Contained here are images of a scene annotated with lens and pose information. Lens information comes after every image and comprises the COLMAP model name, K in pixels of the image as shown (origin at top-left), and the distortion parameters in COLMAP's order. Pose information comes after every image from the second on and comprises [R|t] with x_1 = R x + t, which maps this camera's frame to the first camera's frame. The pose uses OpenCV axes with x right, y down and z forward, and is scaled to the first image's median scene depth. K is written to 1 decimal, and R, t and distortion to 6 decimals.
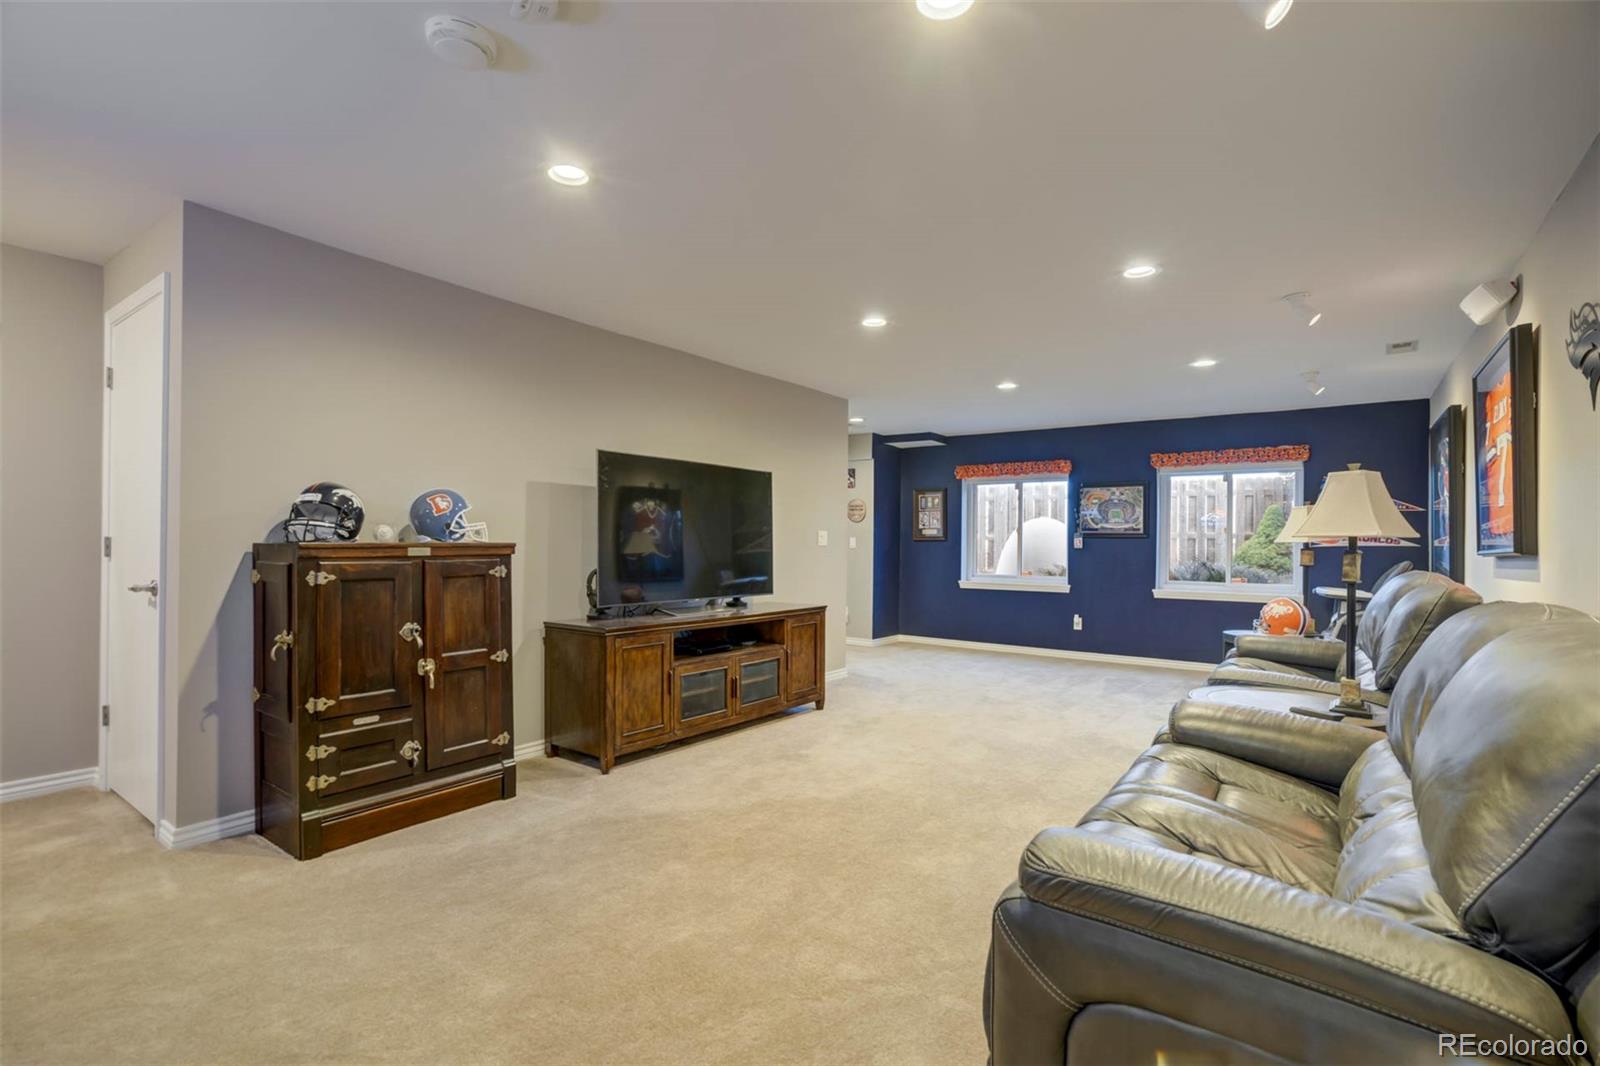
lens RADIAL K [[737.8, 0, 798.8], [0, 737.8, 537.4], [0, 0, 1]] dist [-0.000115, 0.000040]
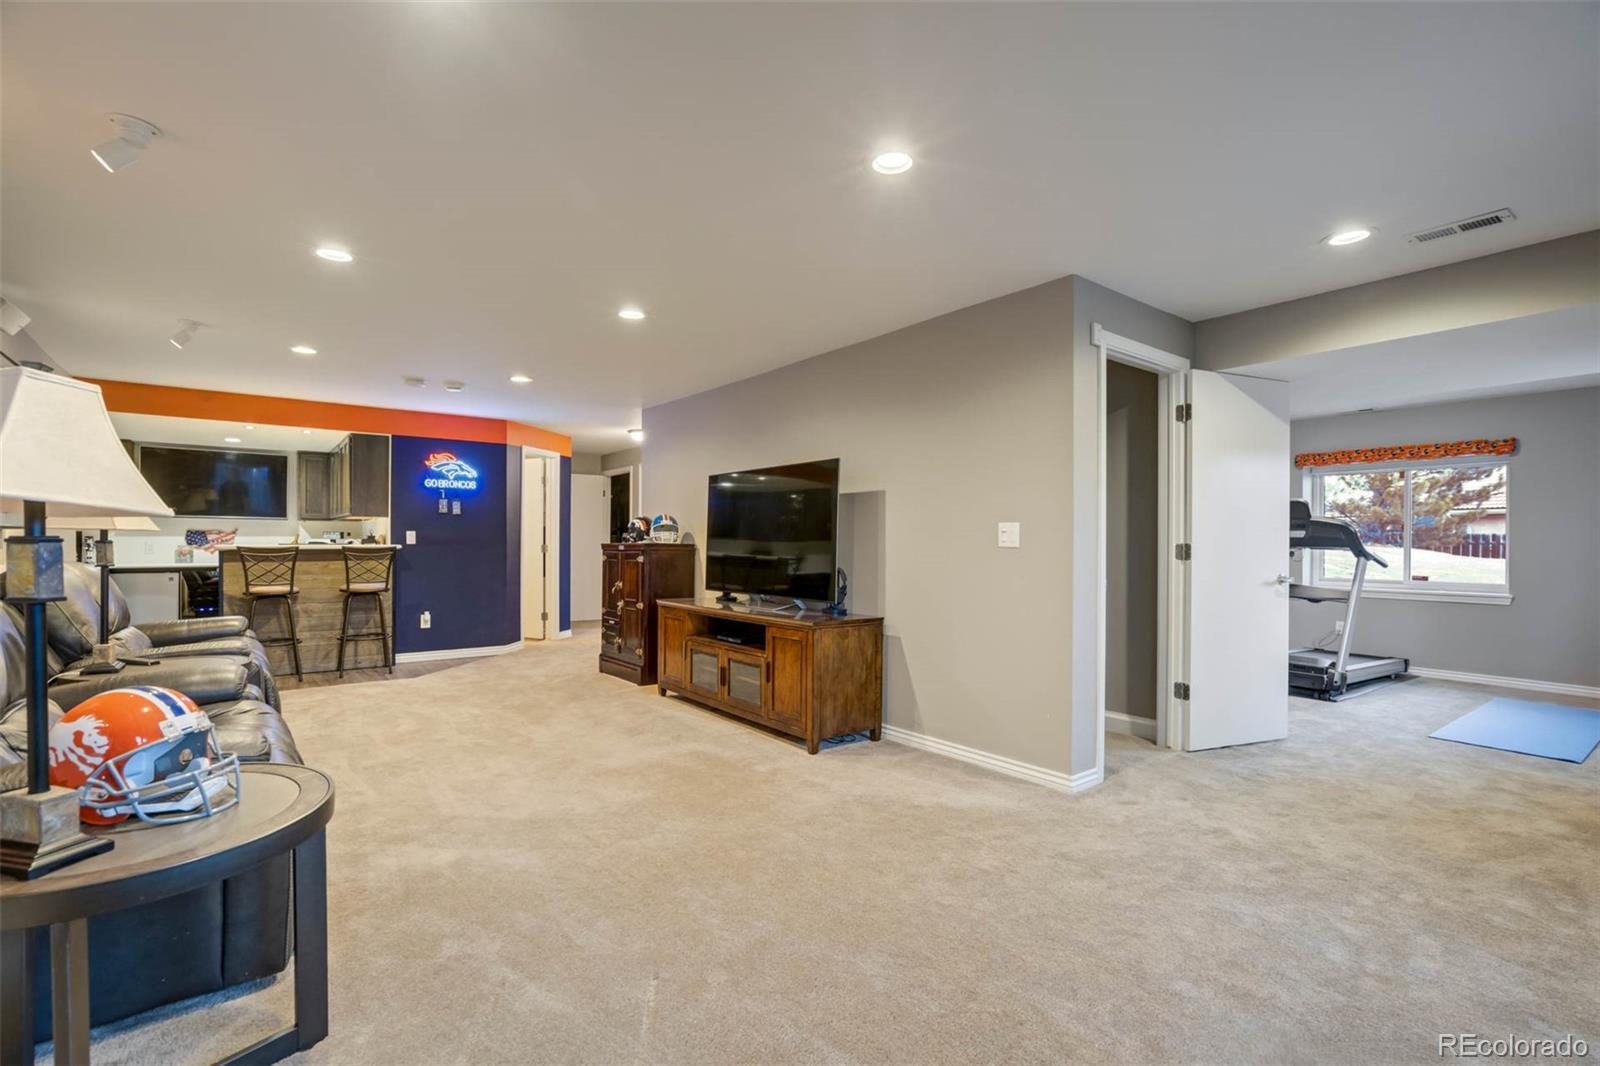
lens RADIAL K [[737.8, 0, 798.9], [0, 737.8, 544.7], [0, 0, 1]] dist [-0.000115, 0.000040]
pose [[-0.270722, -0.023252, -0.962377, 0.905726], [-0.006137, 0.999730, -0.022428, 0.032500], [0.962638, -0.000165, -0.270792, 1.363234]]
